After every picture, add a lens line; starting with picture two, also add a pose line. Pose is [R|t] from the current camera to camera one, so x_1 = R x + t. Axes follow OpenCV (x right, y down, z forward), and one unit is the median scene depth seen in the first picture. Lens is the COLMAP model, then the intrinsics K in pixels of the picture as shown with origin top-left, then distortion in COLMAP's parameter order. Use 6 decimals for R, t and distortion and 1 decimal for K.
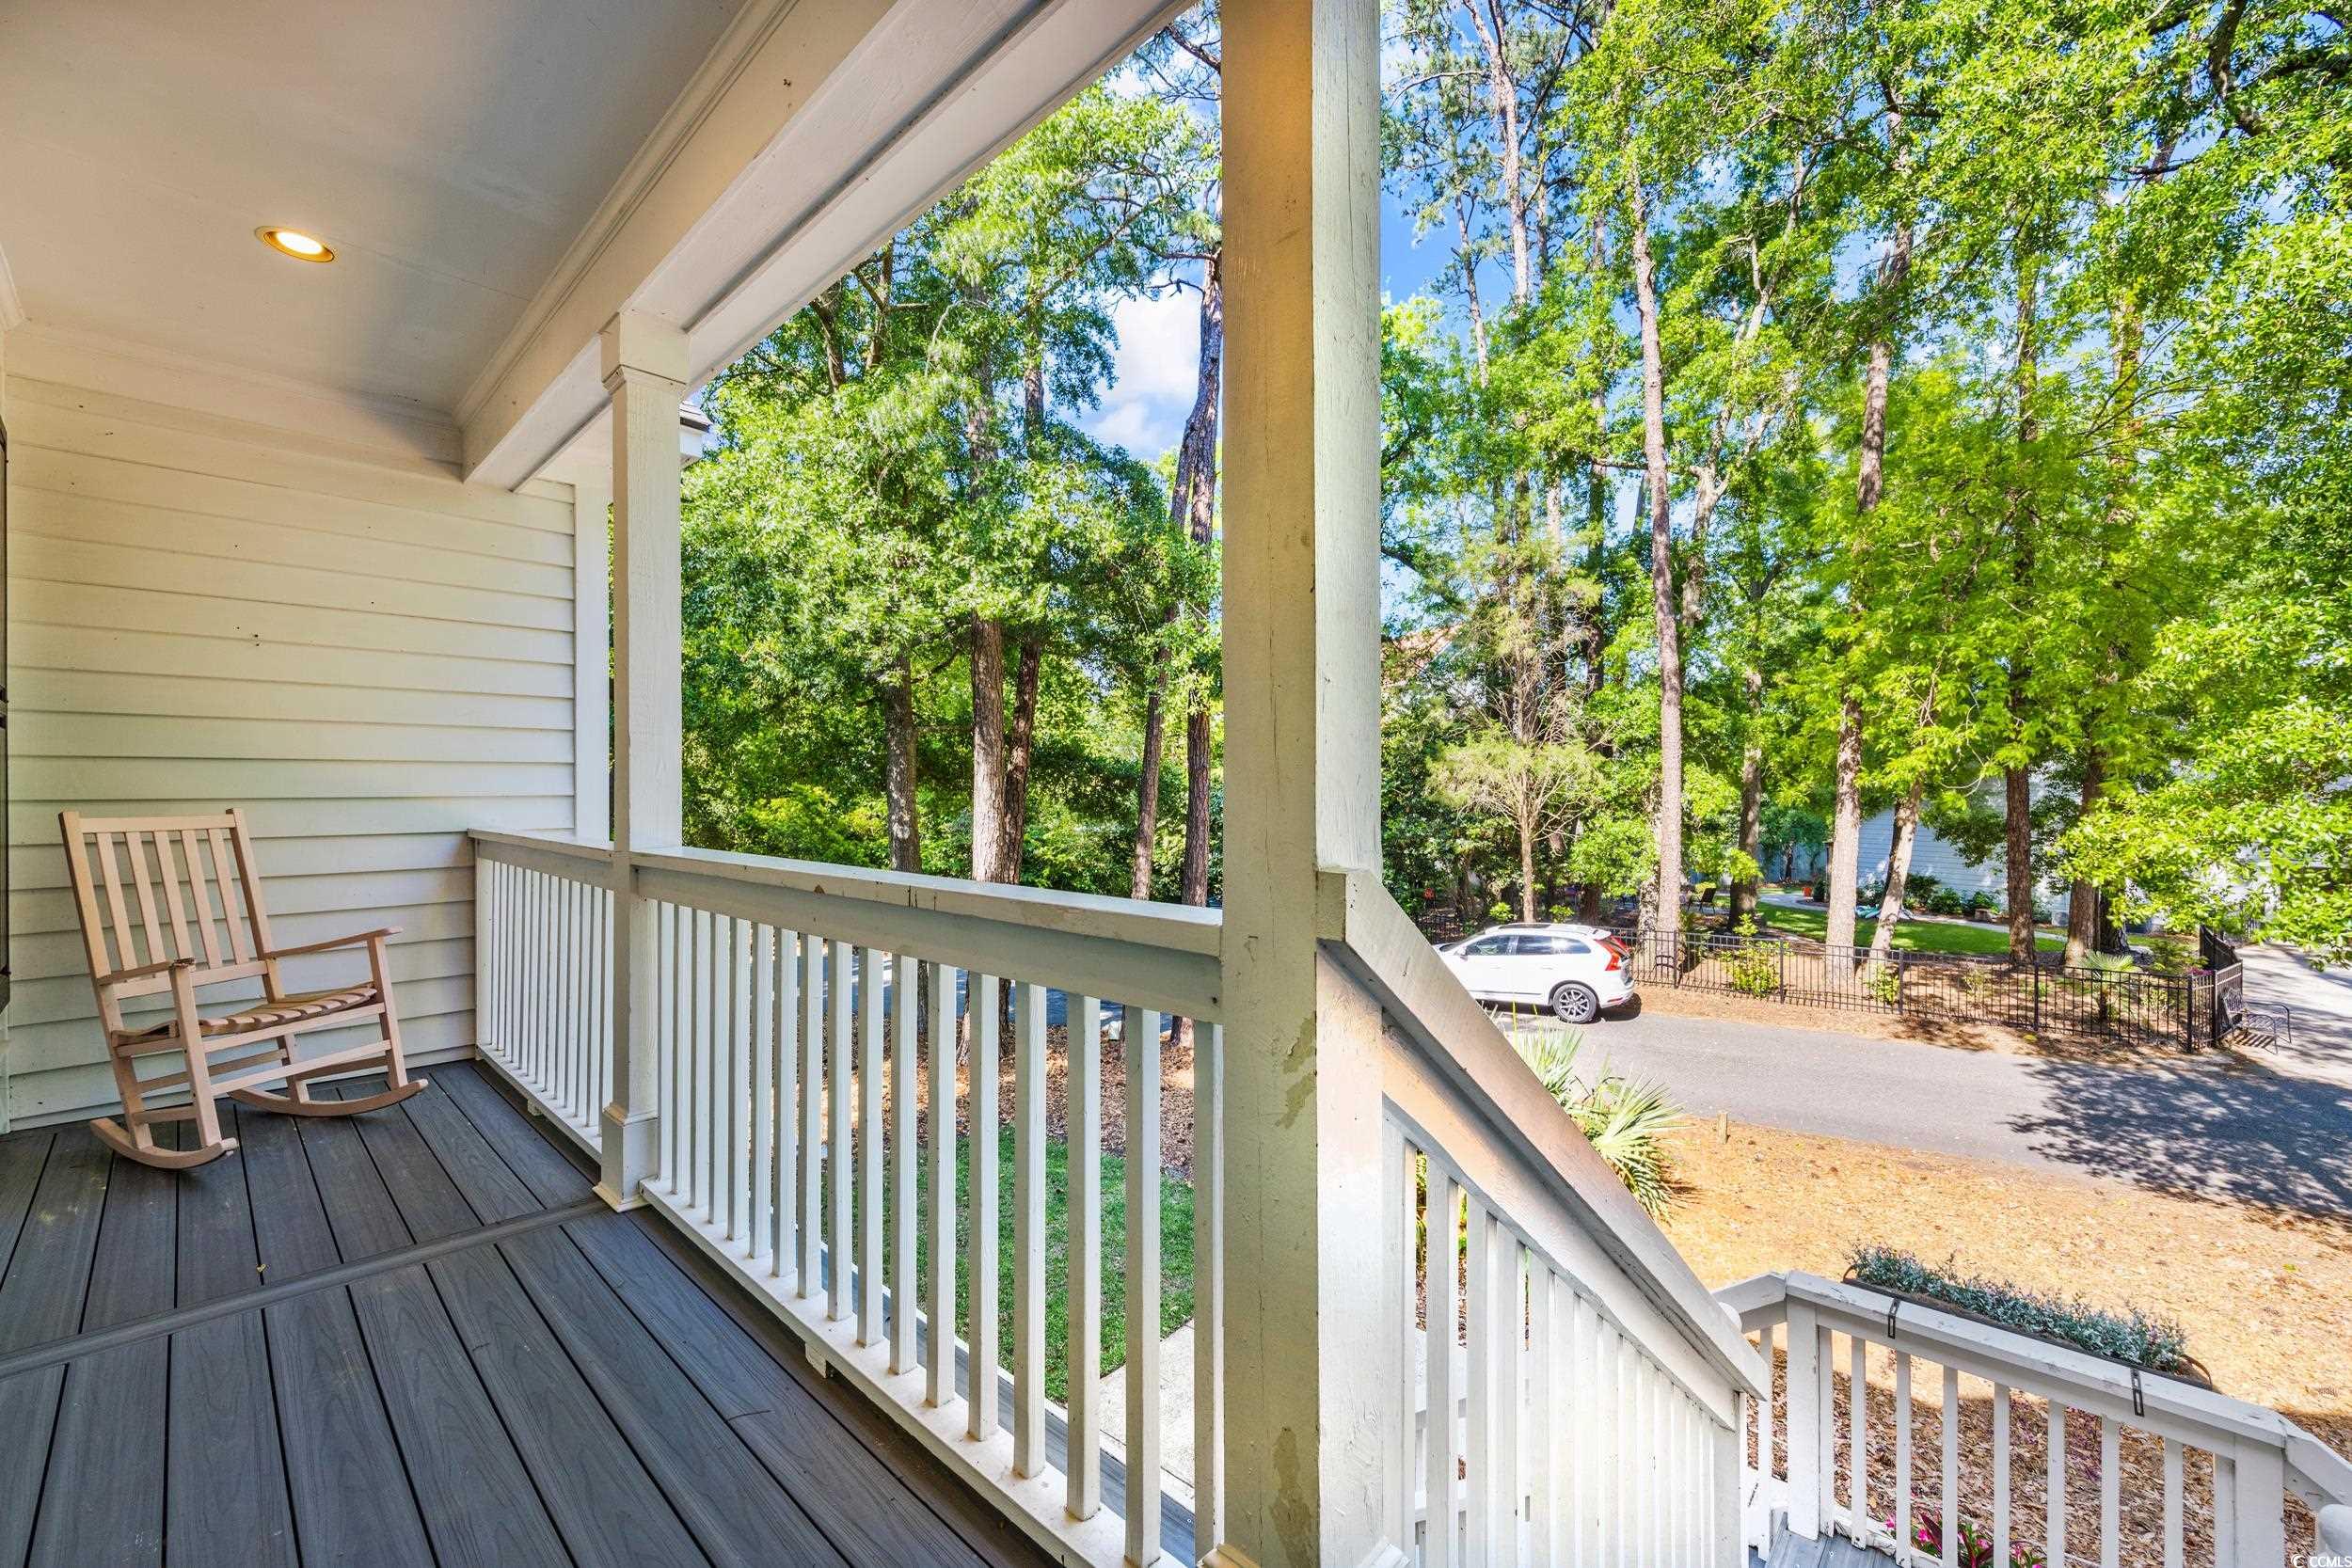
lens RADIAL K [[937.4, 0, 1165.4], [0, 937.4, 794.5], [0, 0, 1]] dist [-0.004175, -0.000025]
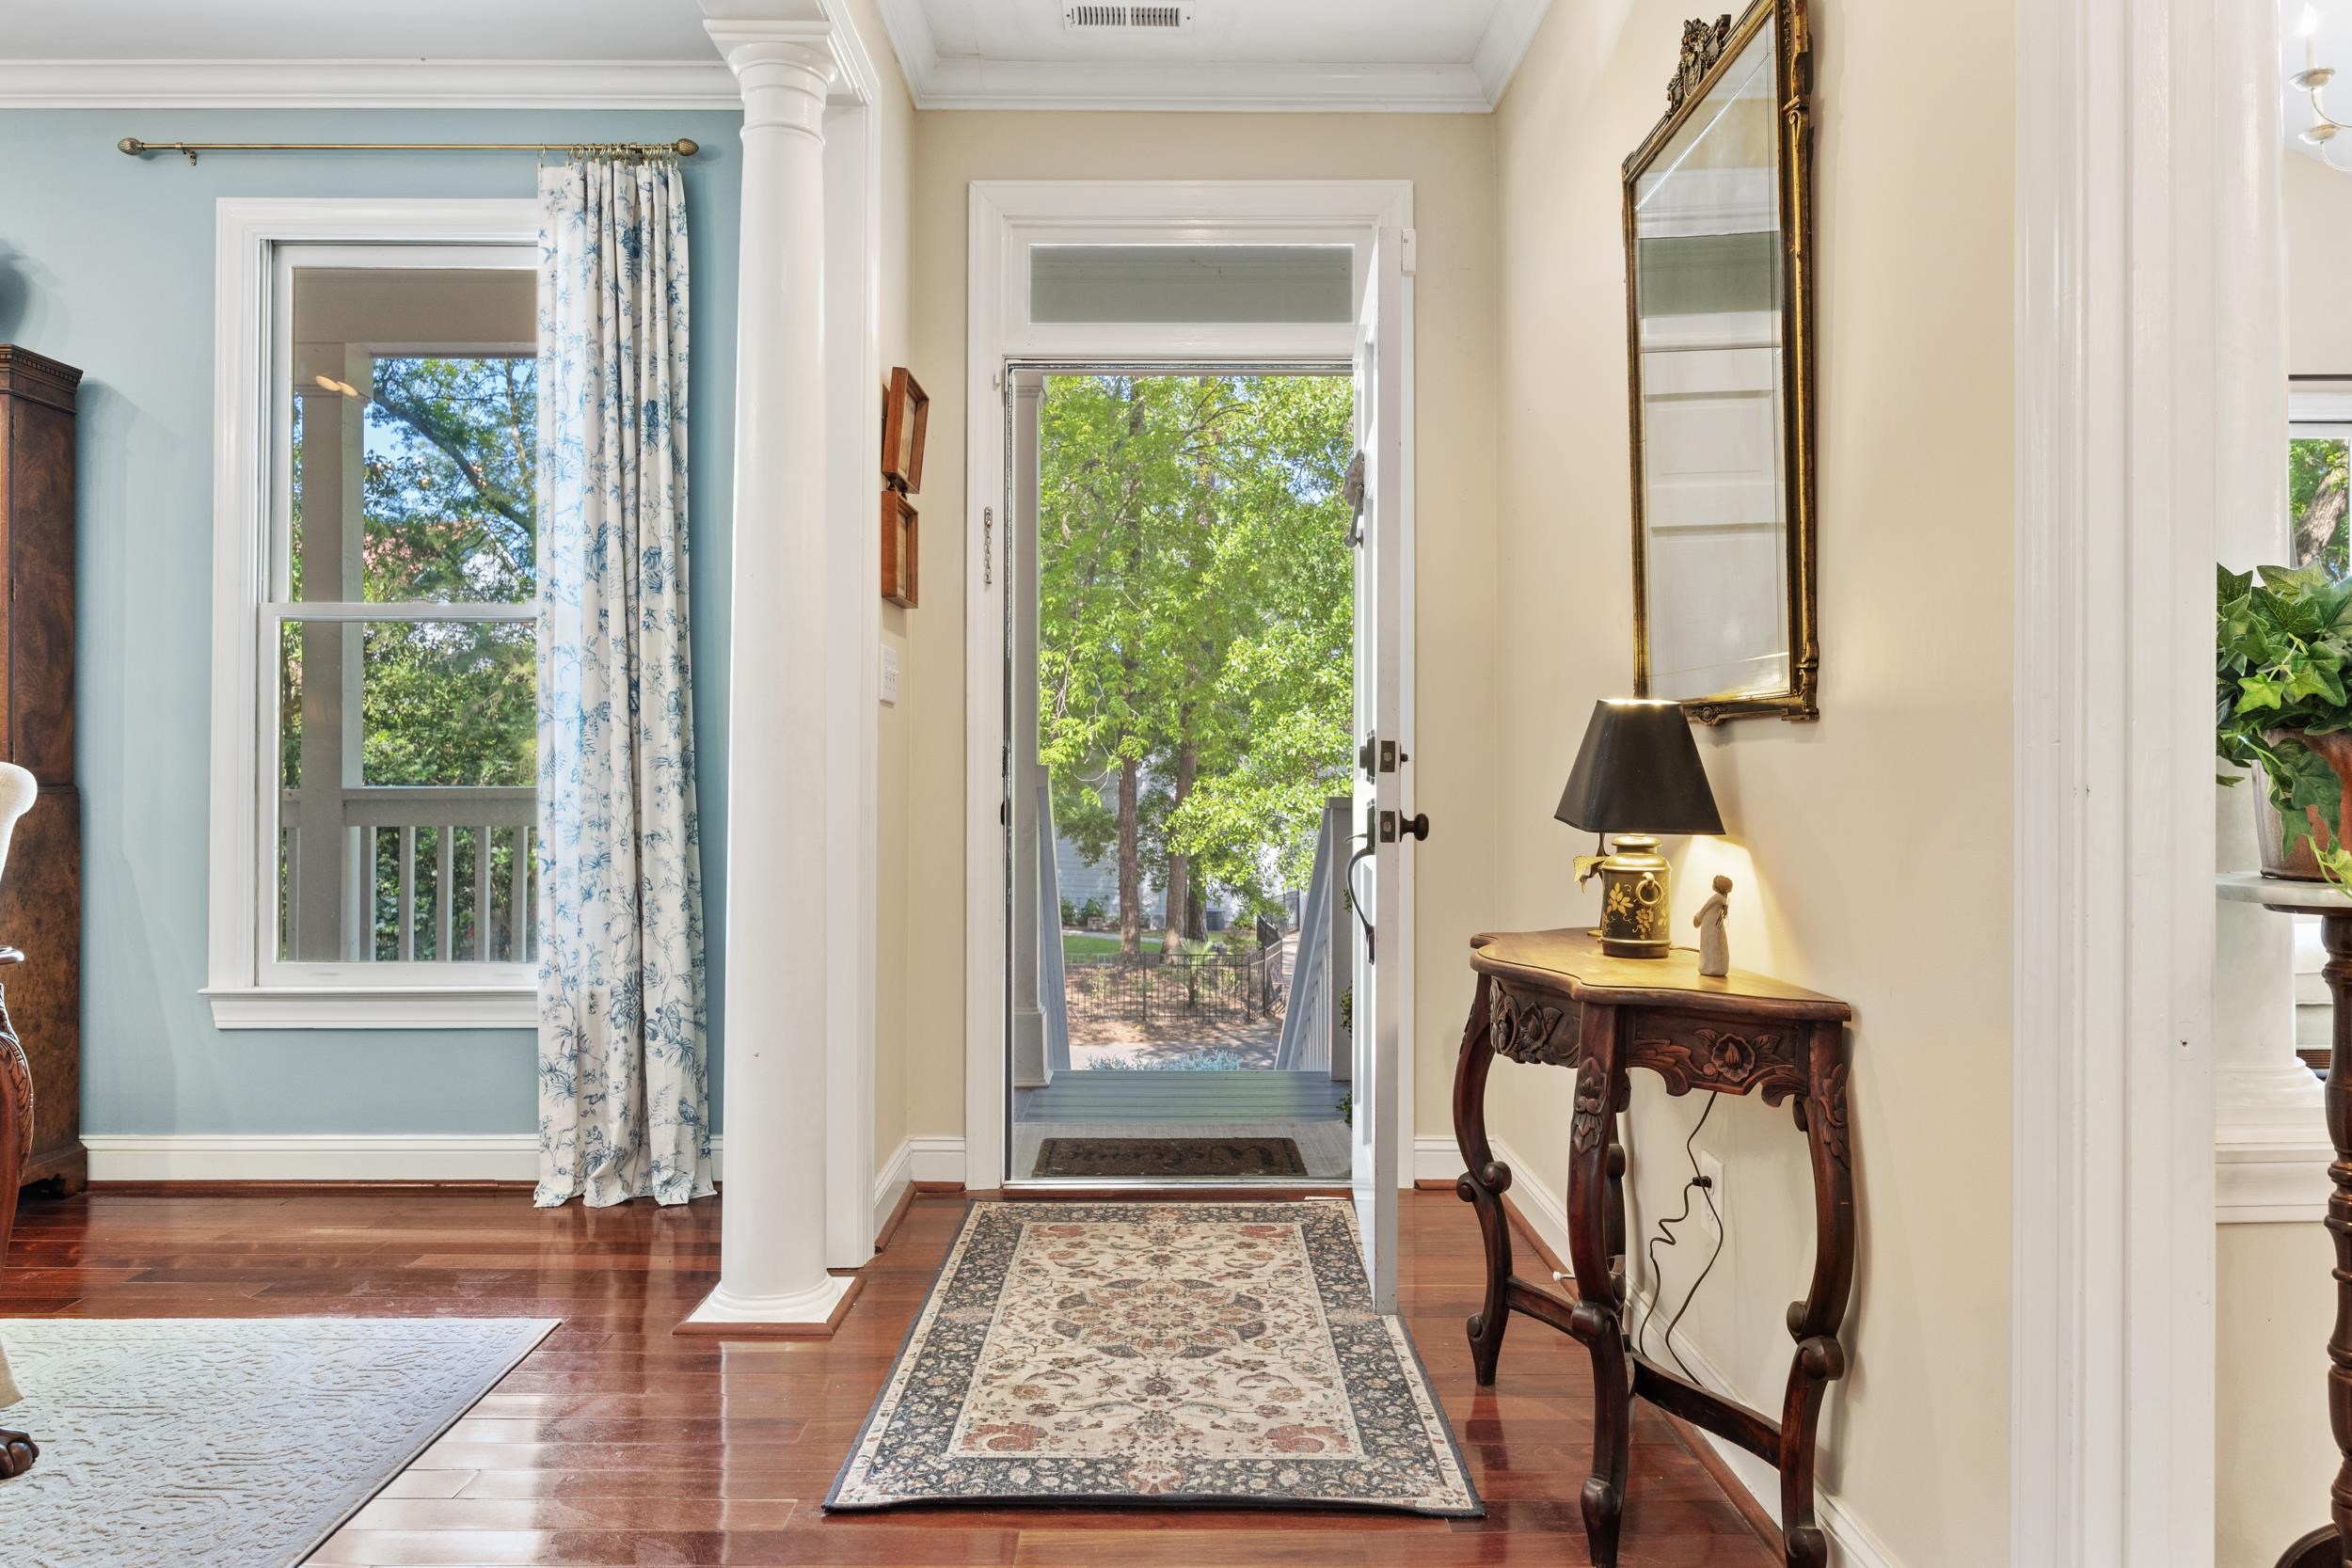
lens RADIAL K [[1551.6, 0, 1171.4], [0, 1551.6, 786.0], [0, 0, 1]] dist [0.000639, -0.000390]
pose [[0.711544, 0.004795, 0.702625, -0.225596], [0.001283, 0.999966, -0.008123, 0.013968], [-0.702640, 0.006682, 0.711514, -0.212032]]
